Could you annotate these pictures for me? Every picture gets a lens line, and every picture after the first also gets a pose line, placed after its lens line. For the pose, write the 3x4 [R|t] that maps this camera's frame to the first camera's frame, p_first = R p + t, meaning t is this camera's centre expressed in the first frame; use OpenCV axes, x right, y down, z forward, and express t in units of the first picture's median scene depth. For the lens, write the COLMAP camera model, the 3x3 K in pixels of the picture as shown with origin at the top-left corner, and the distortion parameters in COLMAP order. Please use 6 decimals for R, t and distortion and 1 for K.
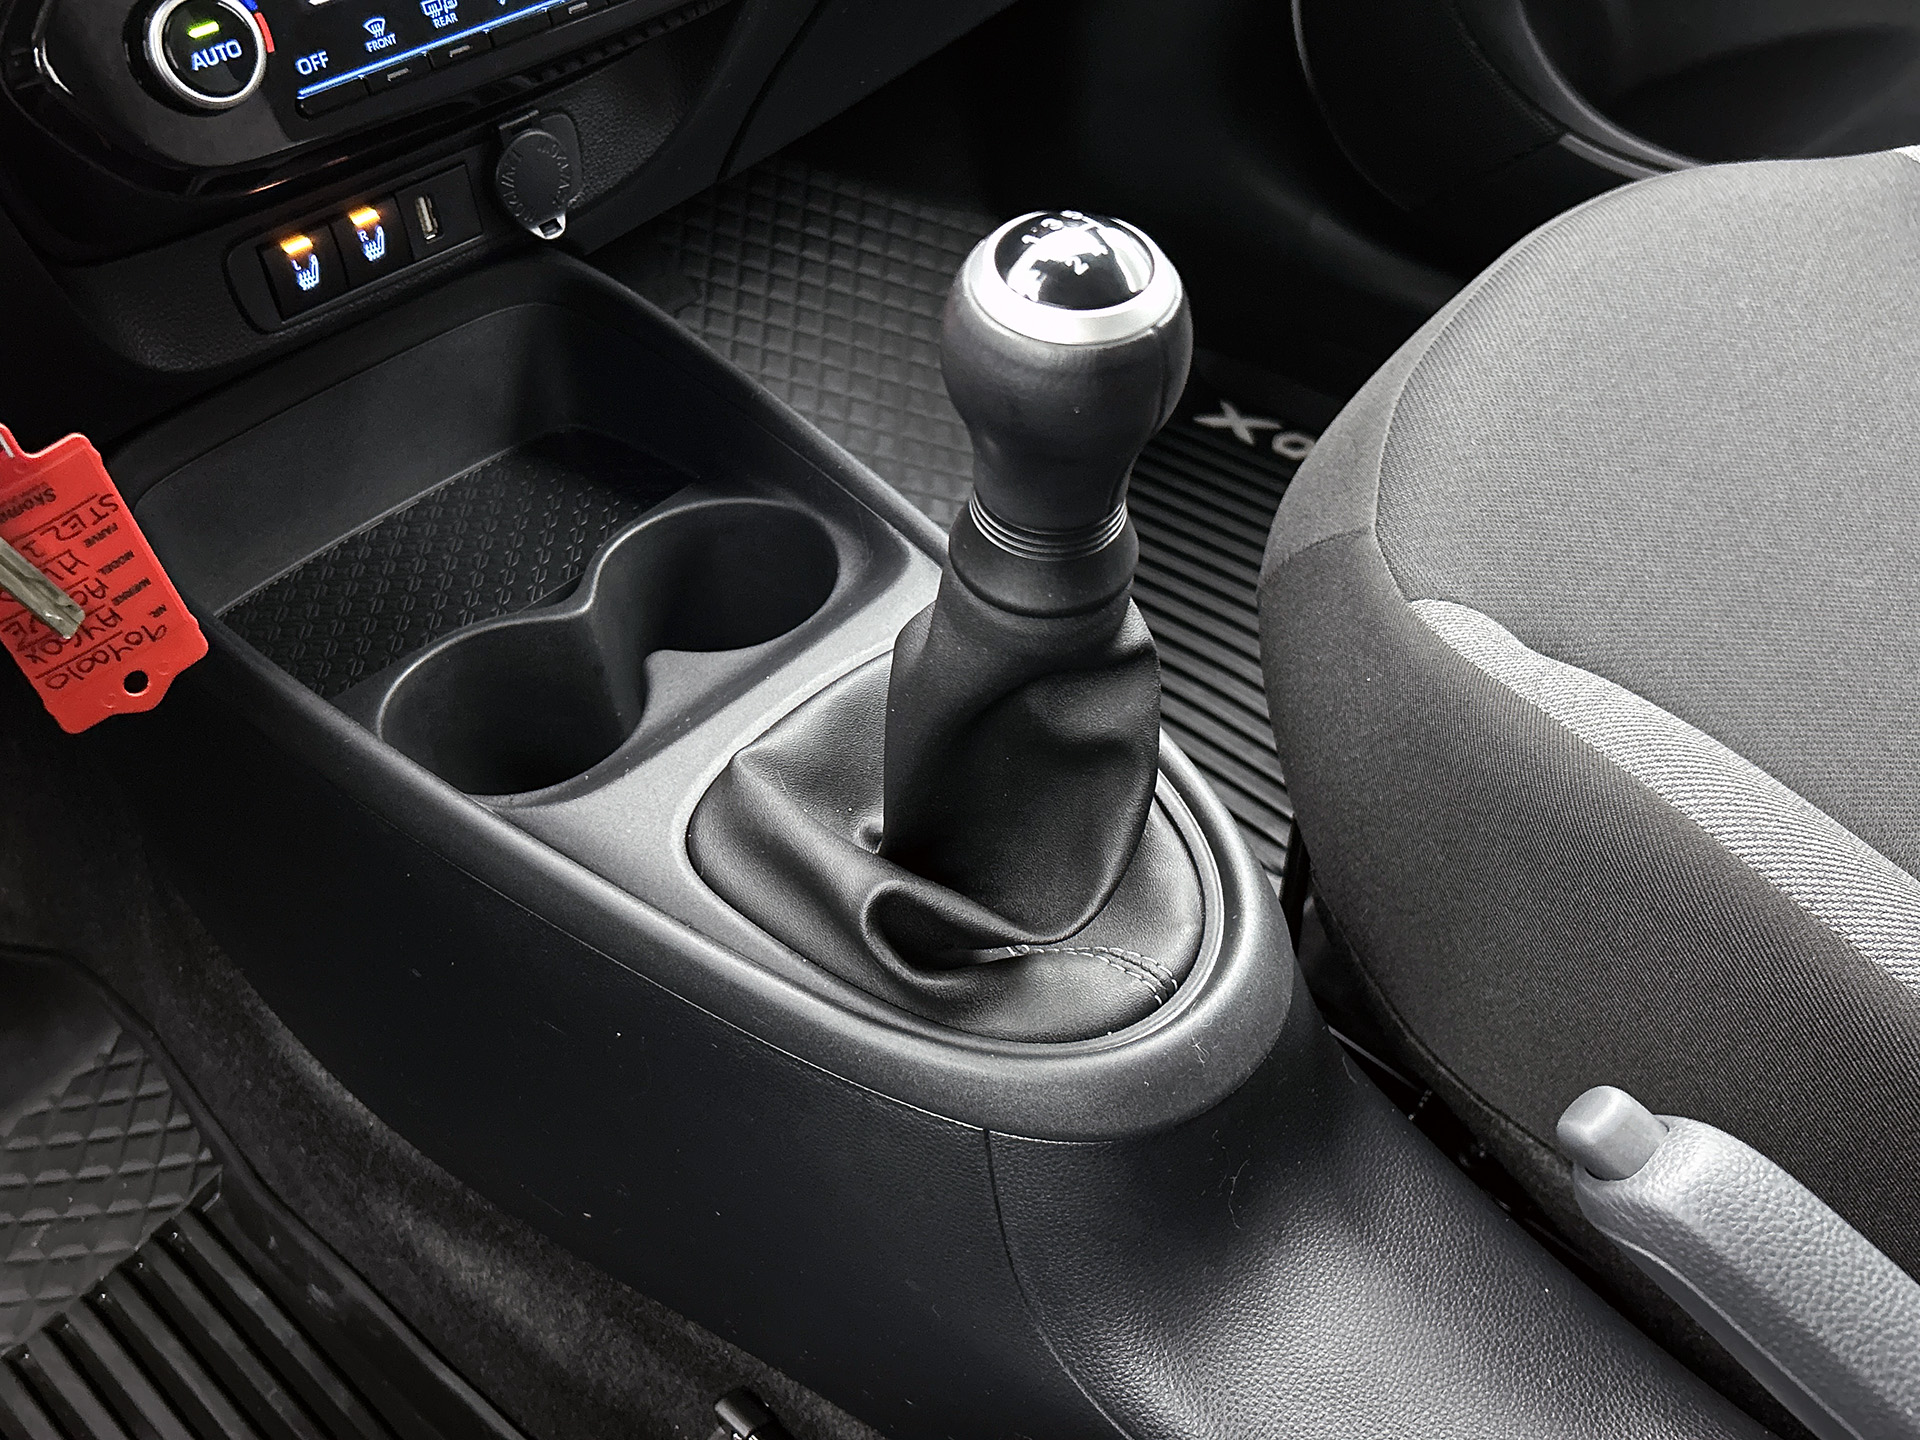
lens RADIAL K [[1736.9, 0, 960.0], [0, 1736.9, 720.0], [0, 0, 1]] dist [0.002953, 0.136589]
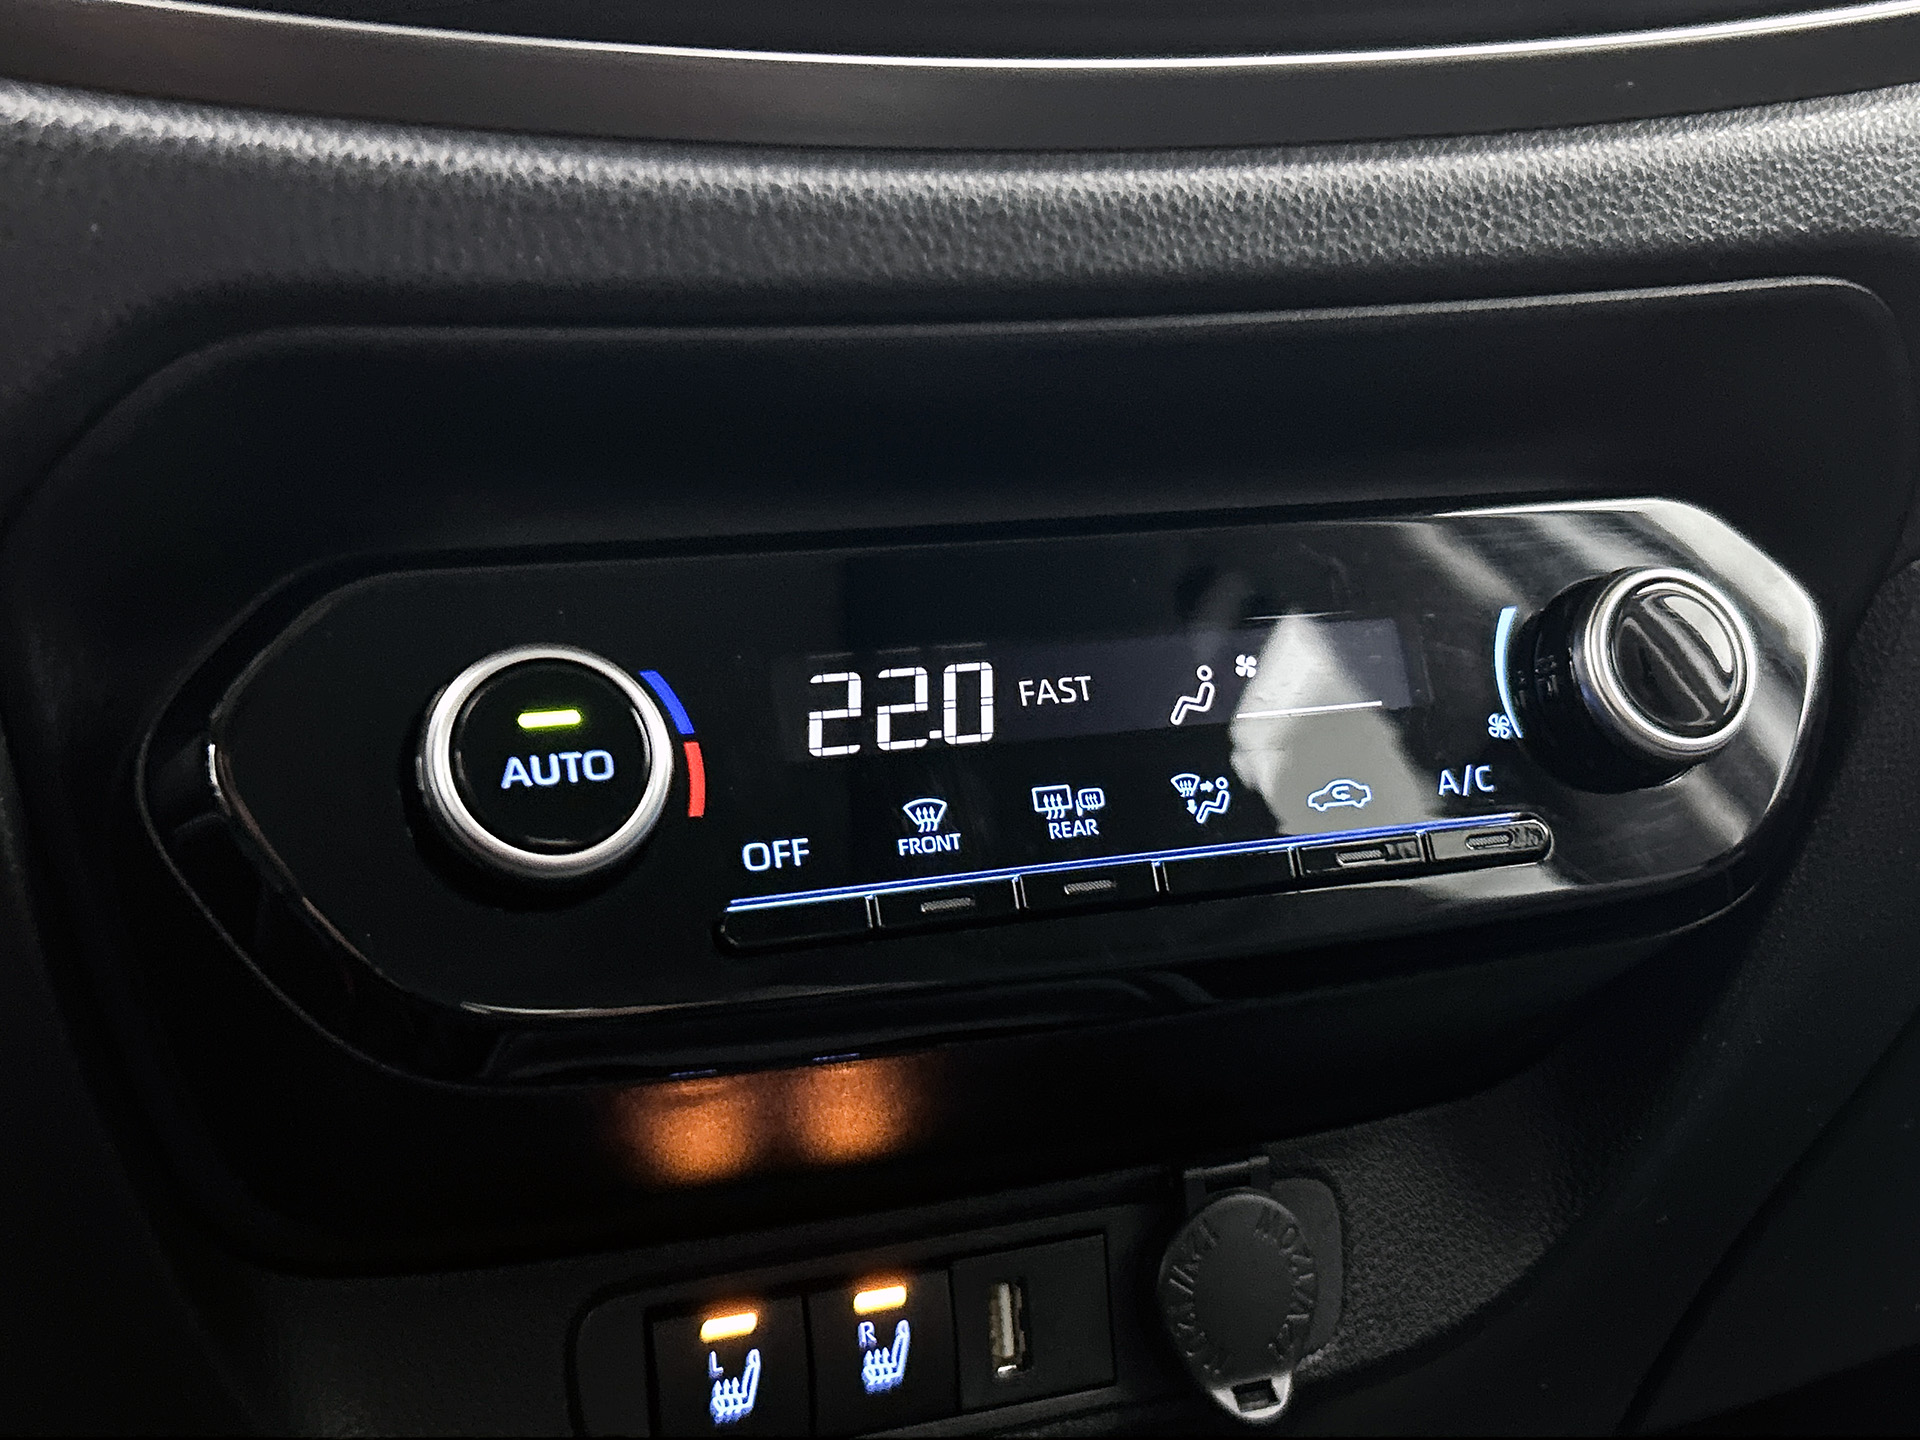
lens RADIAL K [[2218.7, 0, 960.0], [0, 2218.7, 720.0], [0, 0, 1]] dist [0.091796, -0.020772]
pose [[0.914244, -0.002373, -0.405156, -0.067941], [-0.254294, 0.775134, -0.578361, -0.058202], [0.315423, 0.631793, 0.708058, 0.473716]]
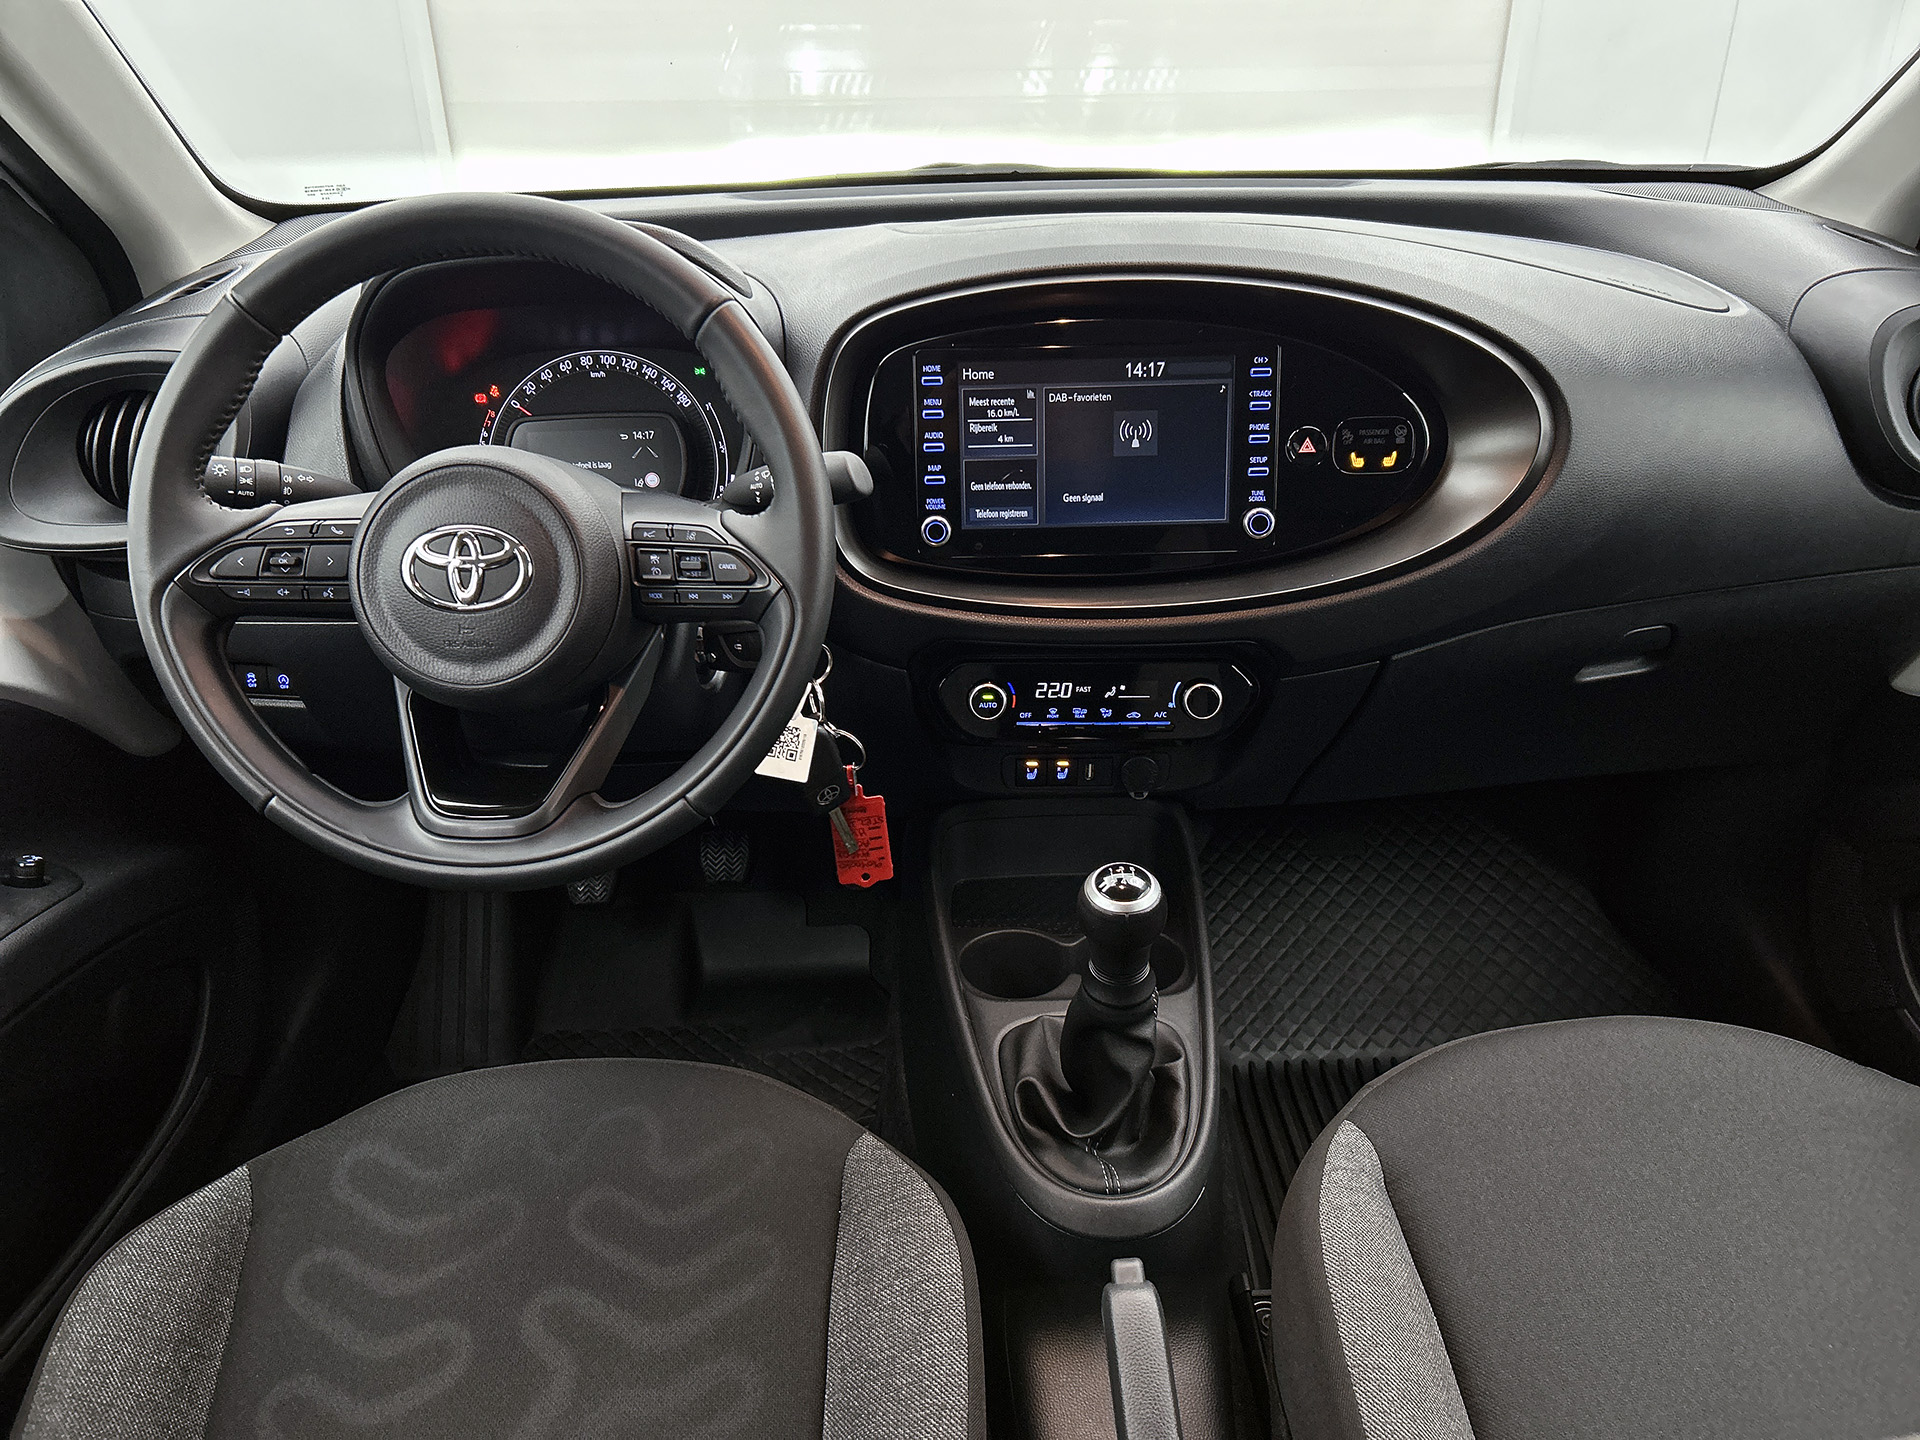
lens RADIAL K [[1383.7, 0, 960.0], [0, 1383.7, 720.0], [0, 0, 1]] dist [0.090926, -0.170245]
pose [[0.698622, 0.347475, -0.625450, 0.791981], [-0.501413, 0.861358, -0.081537, -0.109011], [0.510404, 0.370572, 0.775992, -0.648554]]
